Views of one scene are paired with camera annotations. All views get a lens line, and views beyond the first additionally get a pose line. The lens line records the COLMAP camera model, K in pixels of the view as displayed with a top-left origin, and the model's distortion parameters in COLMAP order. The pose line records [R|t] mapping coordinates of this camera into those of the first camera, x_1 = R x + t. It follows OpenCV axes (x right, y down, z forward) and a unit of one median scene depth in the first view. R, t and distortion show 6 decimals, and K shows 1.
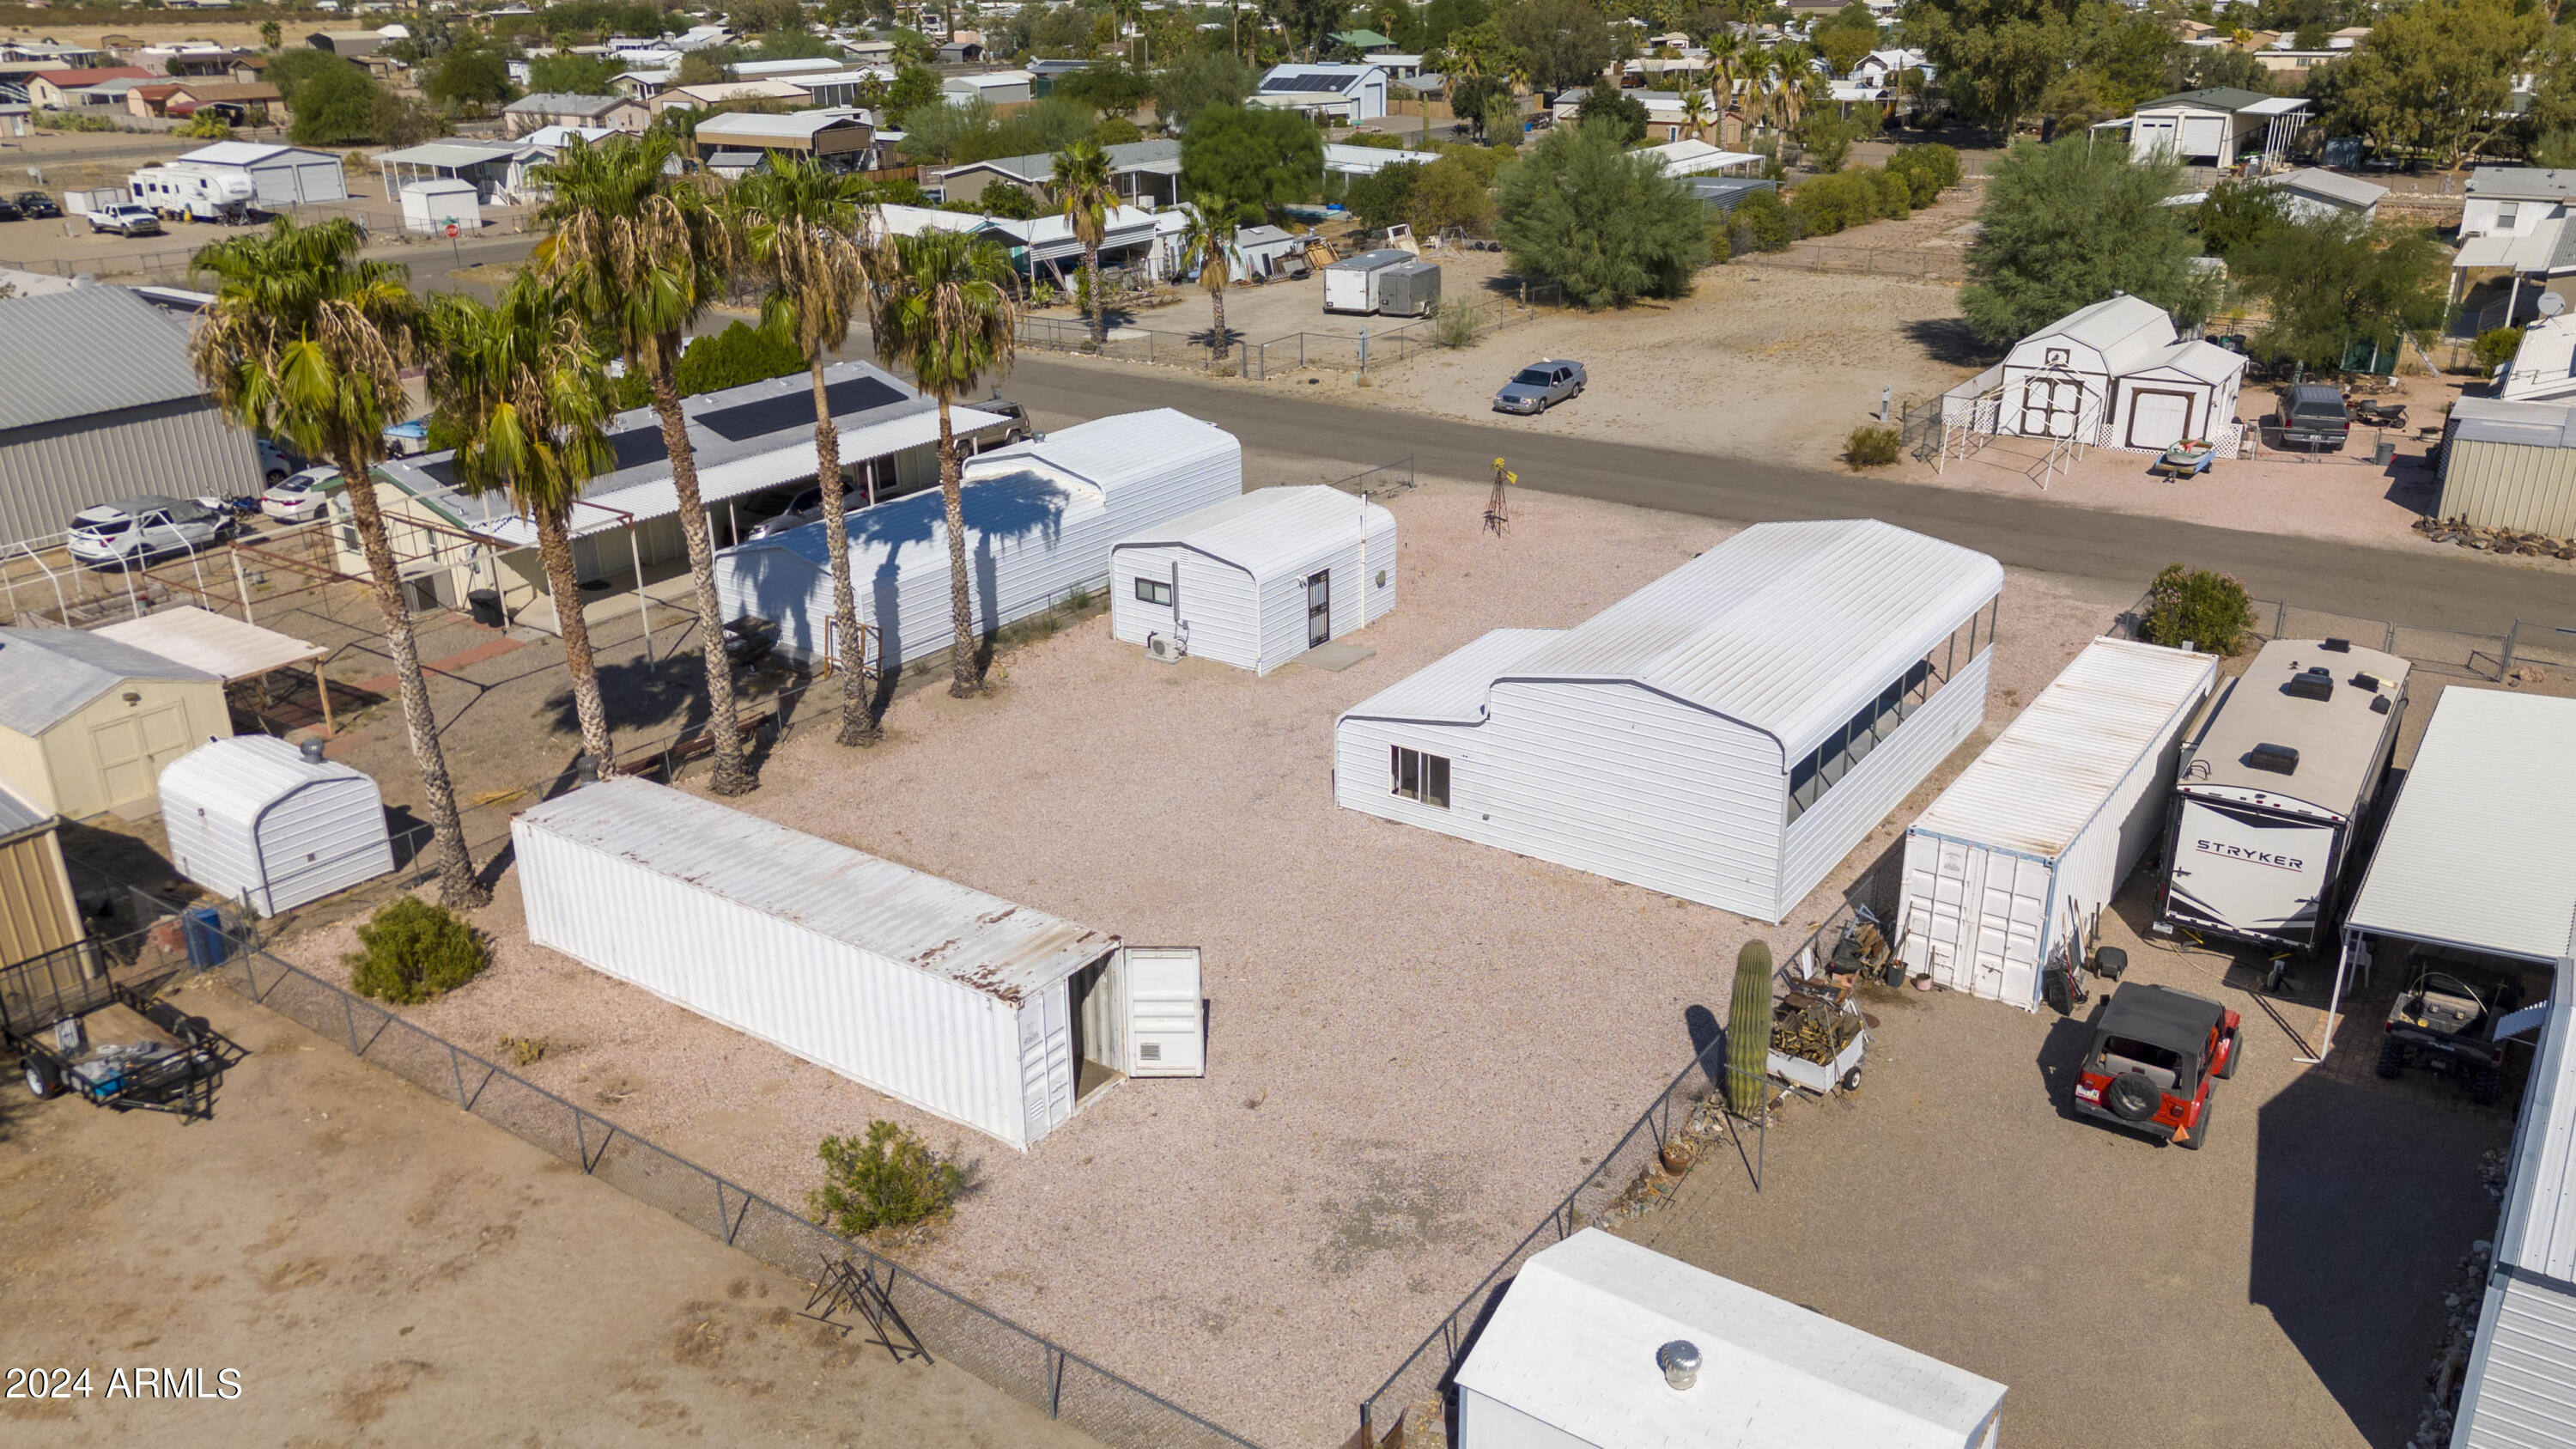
lens RADIAL K [[1882.0, 0, 1288.0], [0, 1882.0, 724.5], [0, 0, 1]] dist [0.079538, -0.084811]
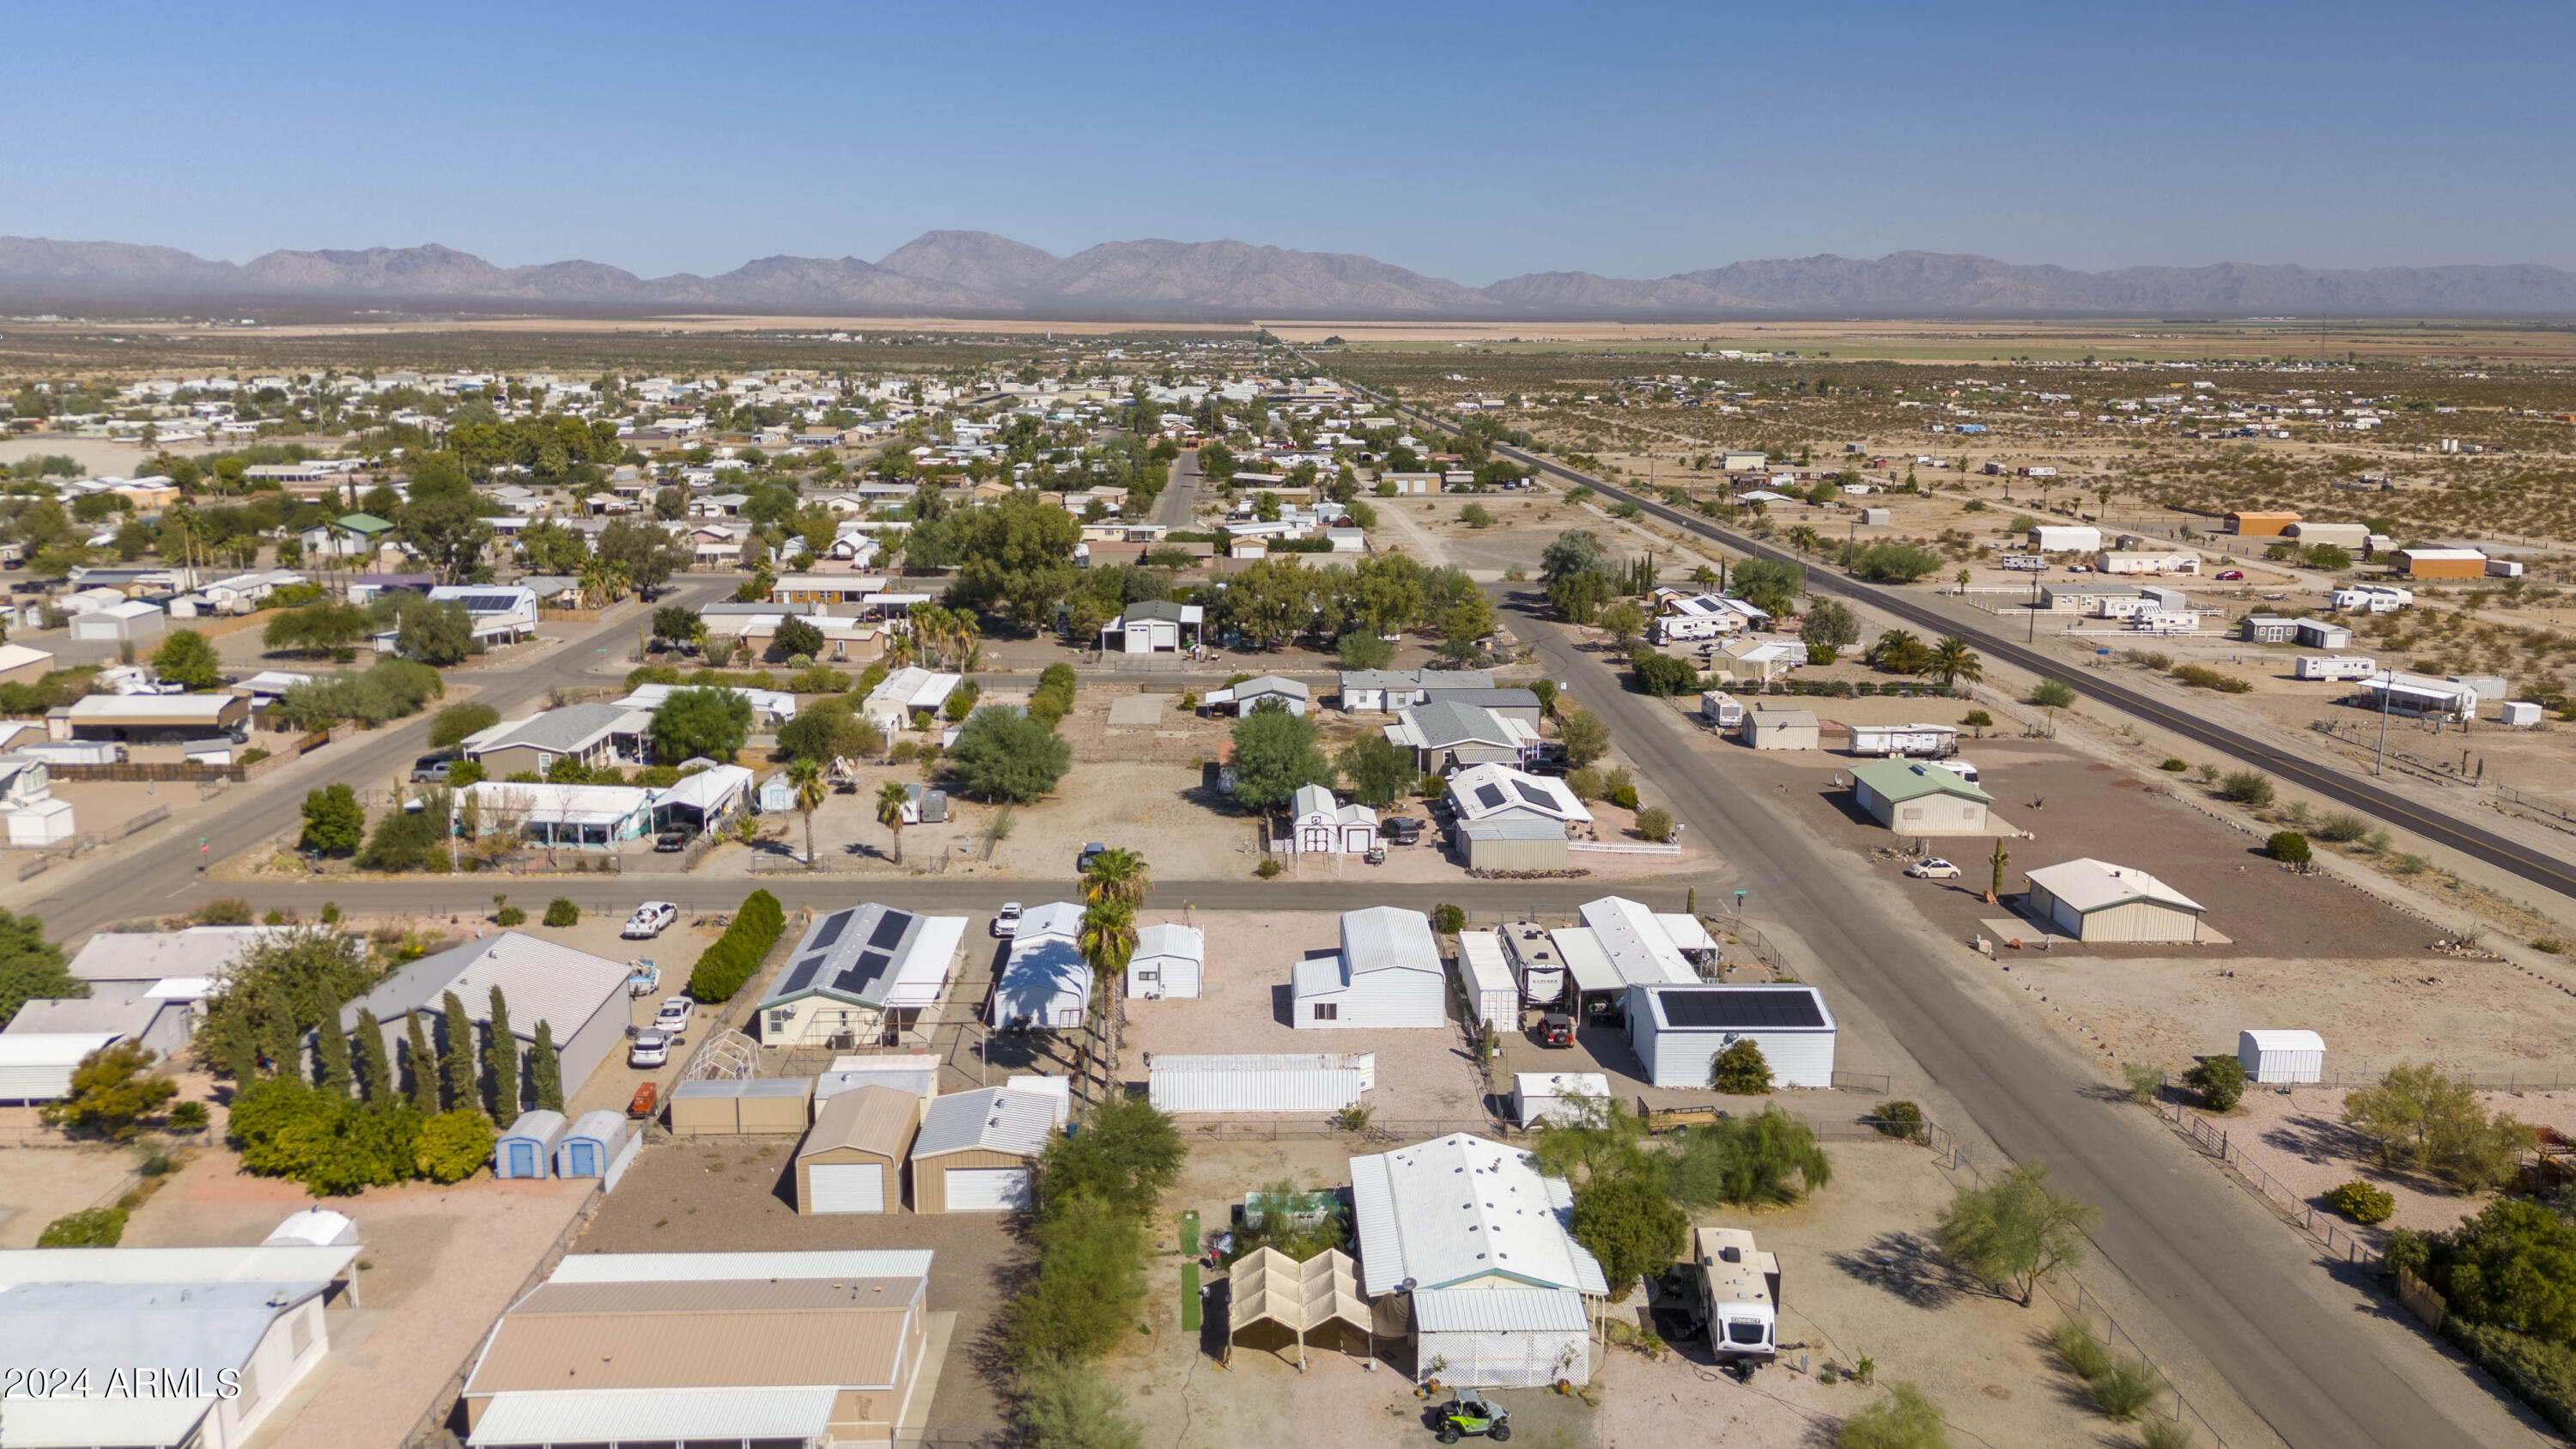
lens RADIAL K [[1882.0, 0, 1288.0], [0, 1882.0, 724.5], [0, 0, 1]] dist [0.079538, -0.084811]
pose [[0.794736, -0.102846, 0.598179, -1.604031], [0.204115, 0.973426, -0.103823, -0.110540], [-0.571605, 0.204609, 0.794609, -1.382465]]
